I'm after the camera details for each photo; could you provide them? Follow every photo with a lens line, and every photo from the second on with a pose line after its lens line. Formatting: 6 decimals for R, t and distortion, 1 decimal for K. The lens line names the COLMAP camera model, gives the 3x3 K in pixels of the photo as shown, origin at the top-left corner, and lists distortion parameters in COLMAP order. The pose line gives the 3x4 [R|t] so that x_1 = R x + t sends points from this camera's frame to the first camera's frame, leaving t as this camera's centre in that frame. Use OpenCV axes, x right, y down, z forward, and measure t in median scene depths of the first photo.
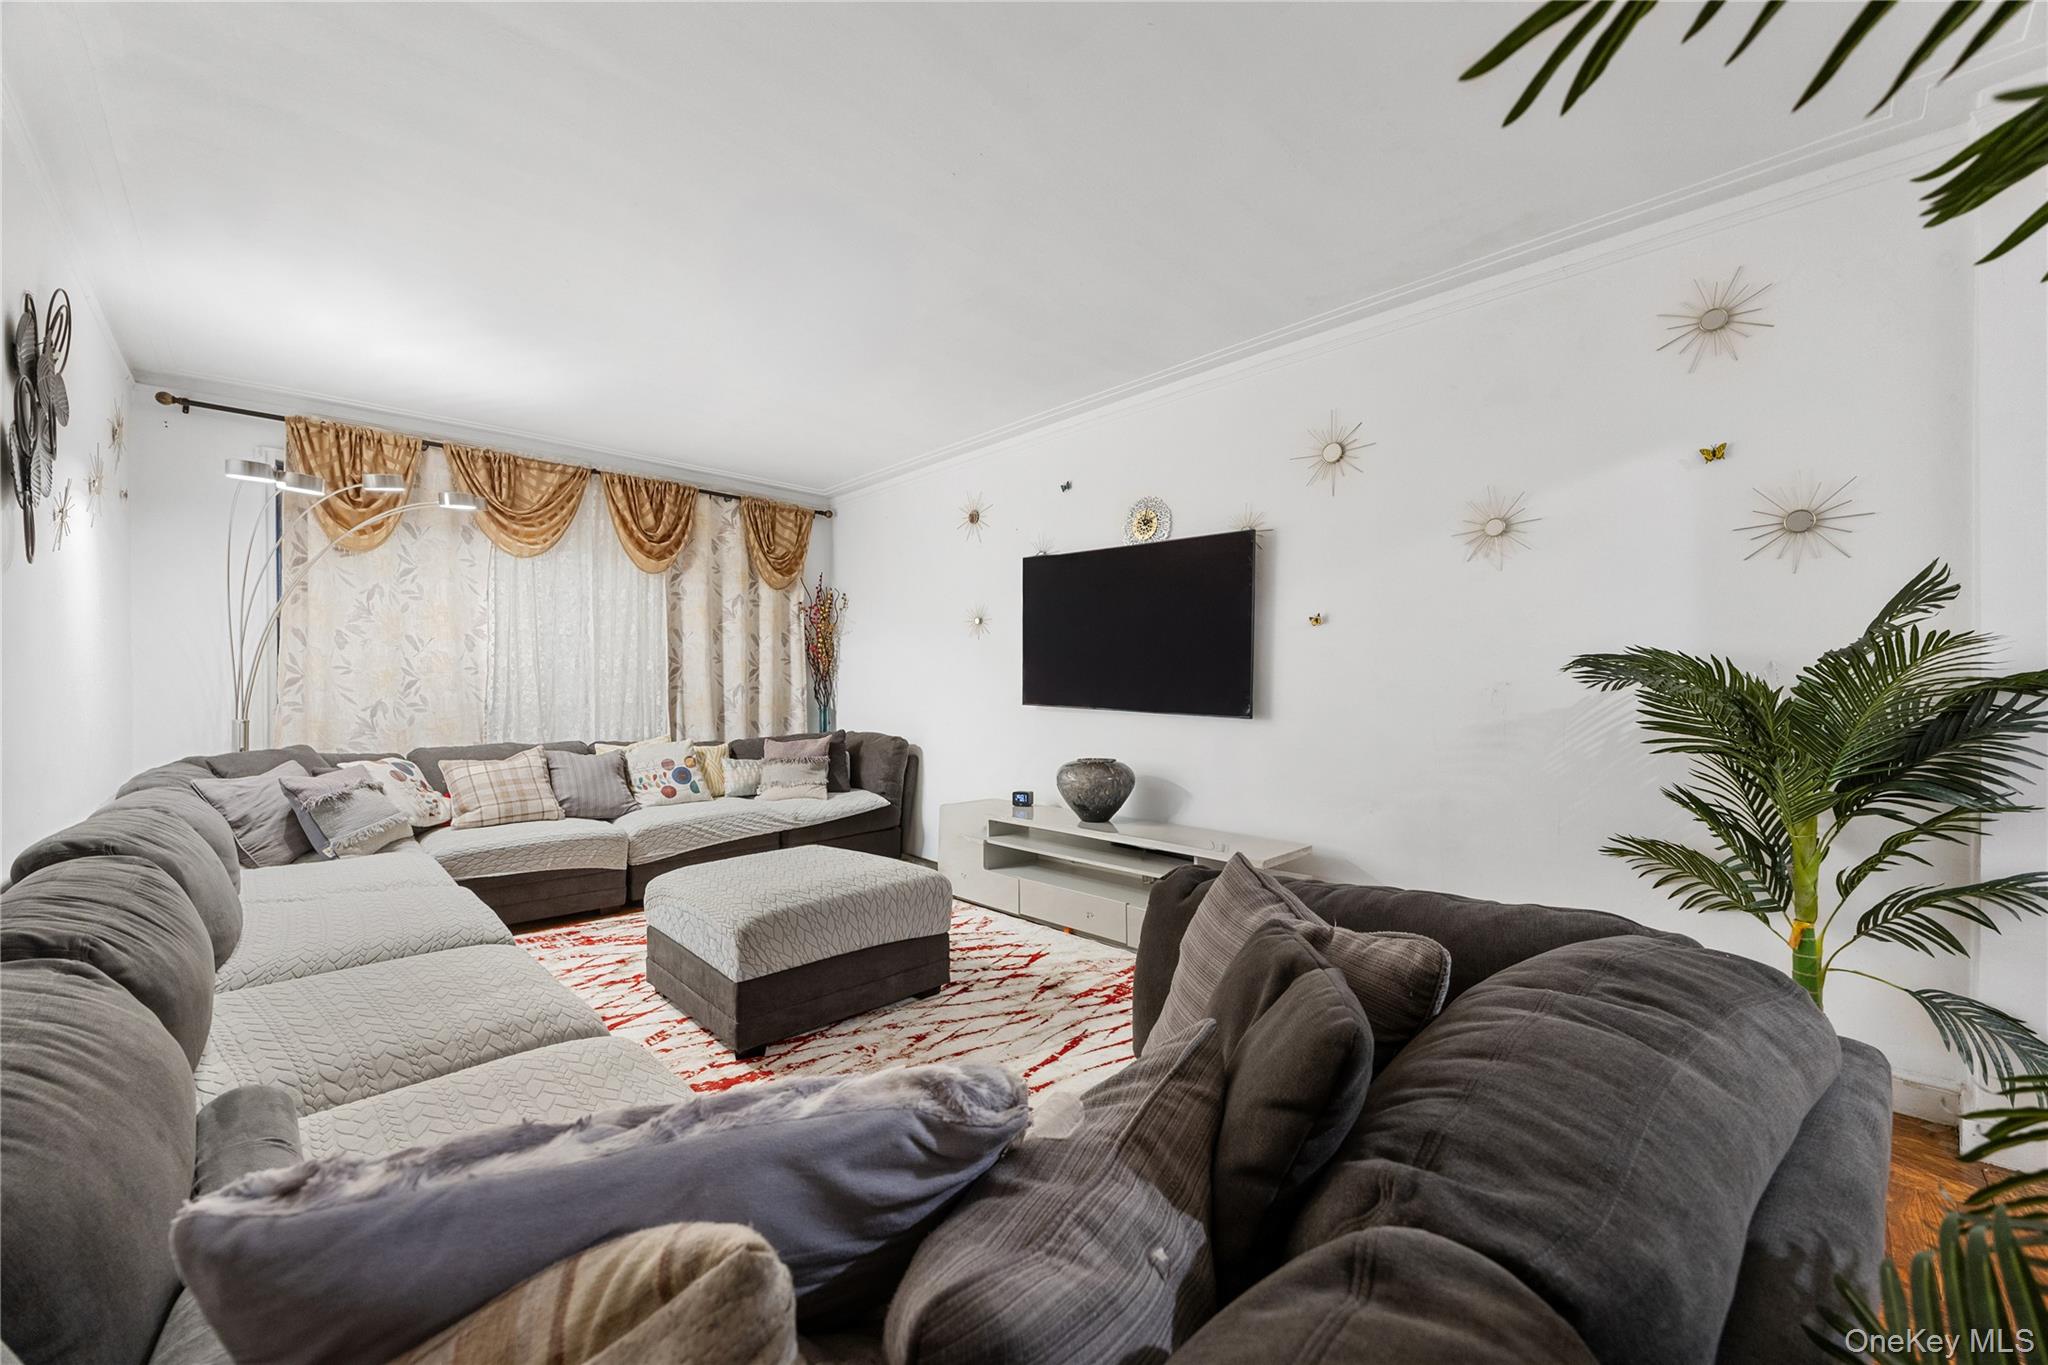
lens RADIAL K [[788.8, 0, 1024.0], [0, 788.8, 682.5], [0, 0, 1]] dist [-0.001122, -0.000095]
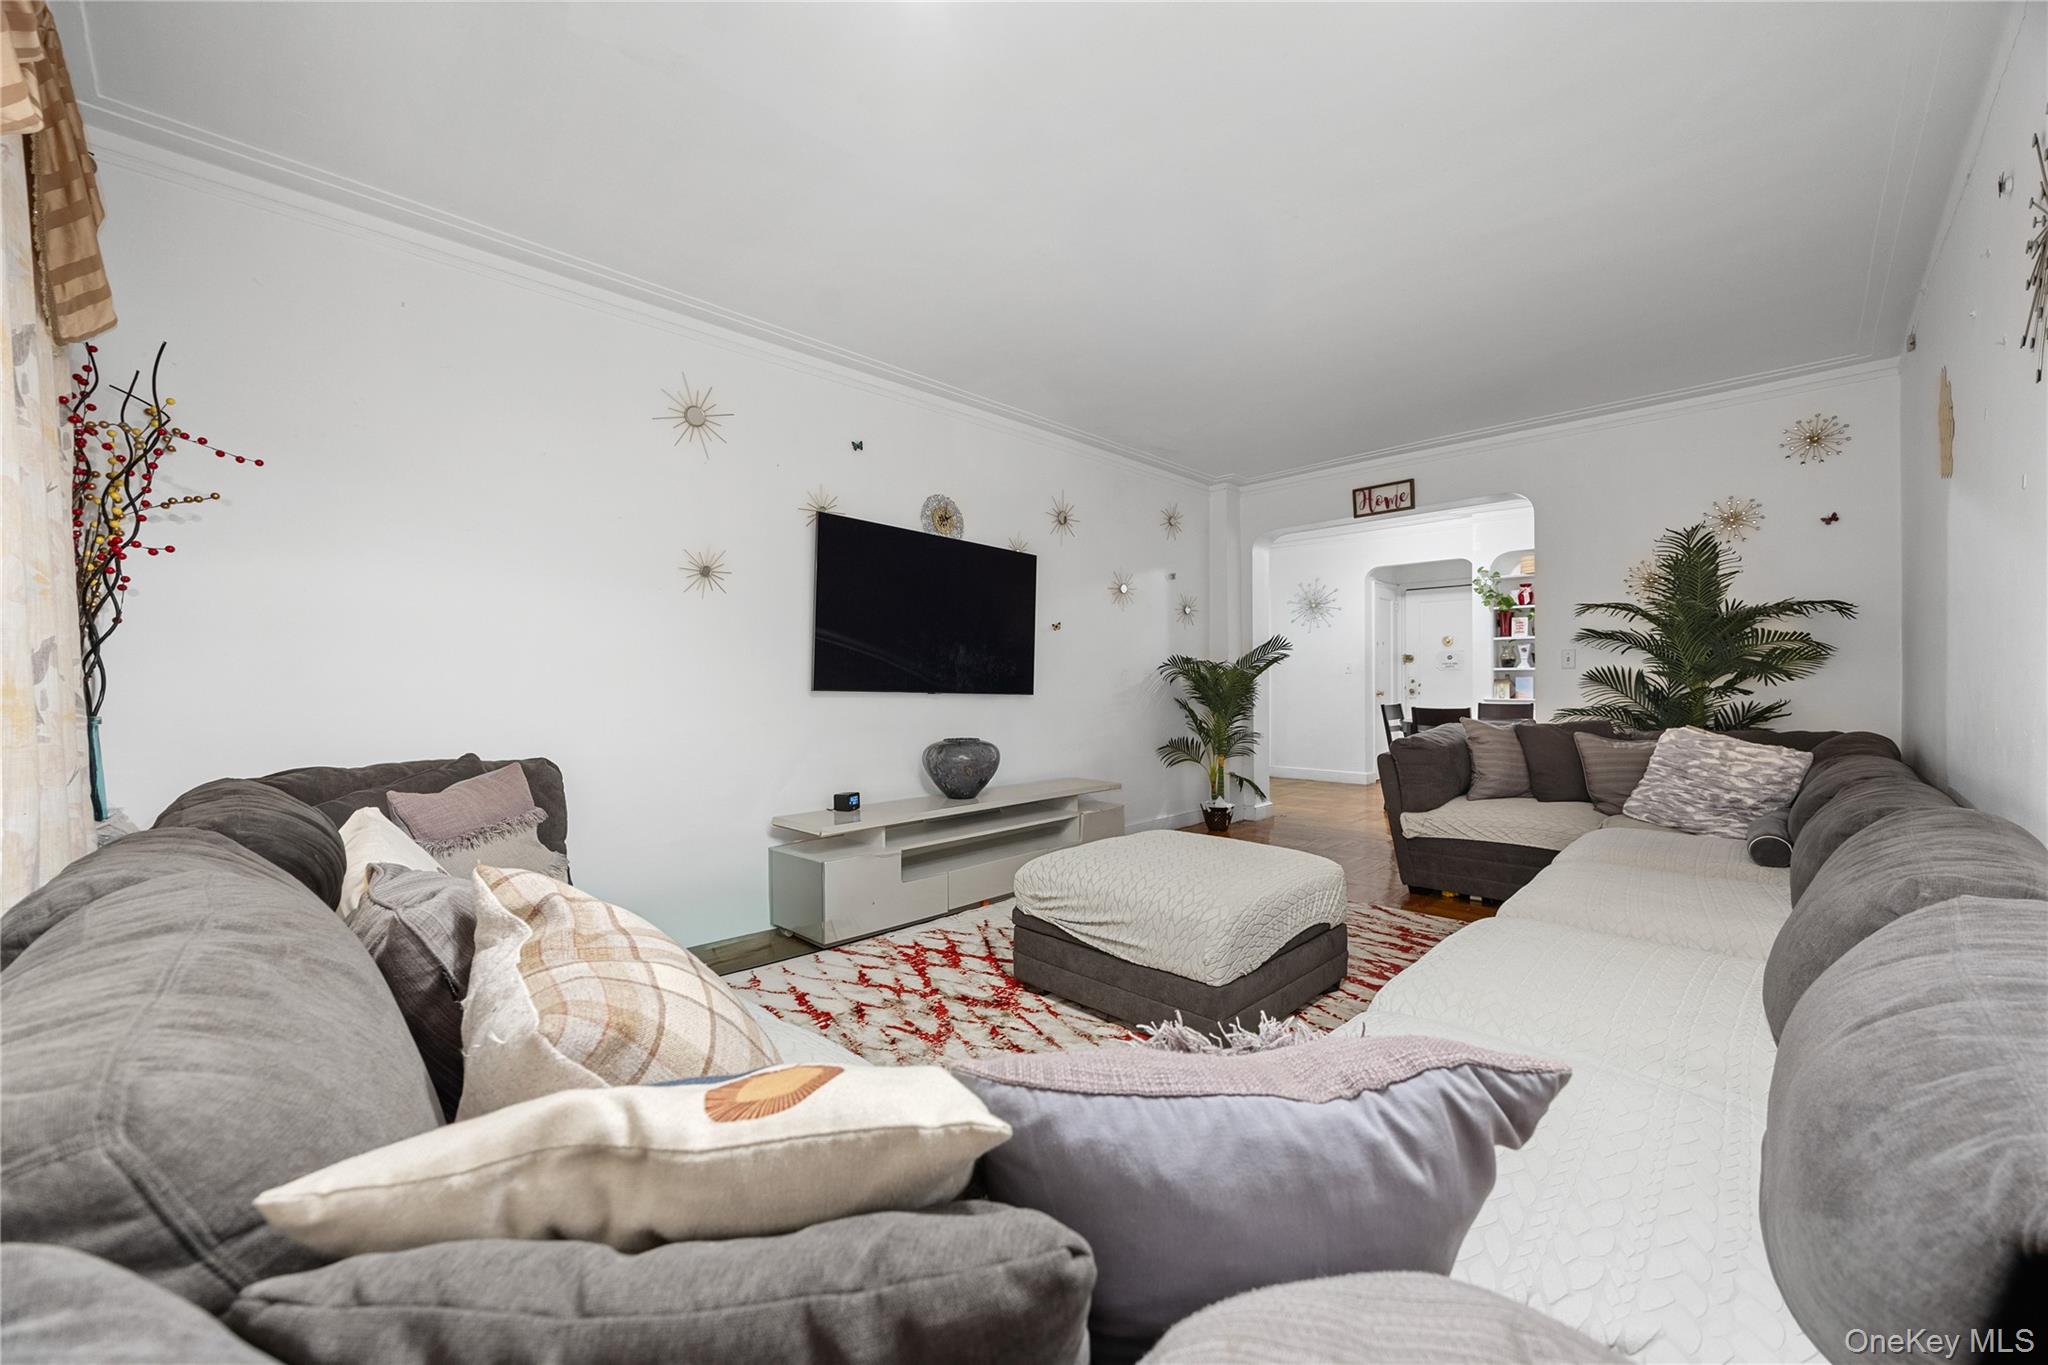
lens RADIAL K [[776.9, 0, 1017.6], [0, 776.9, 673.0], [0, 0, 1]] dist [-0.001512, -0.000293]
pose [[0.003204, 0.015086, 0.999881, -0.812699], [-0.004066, 0.999878, -0.015073, 0.023442], [-0.999987, -0.004017, 0.003265, 0.798003]]
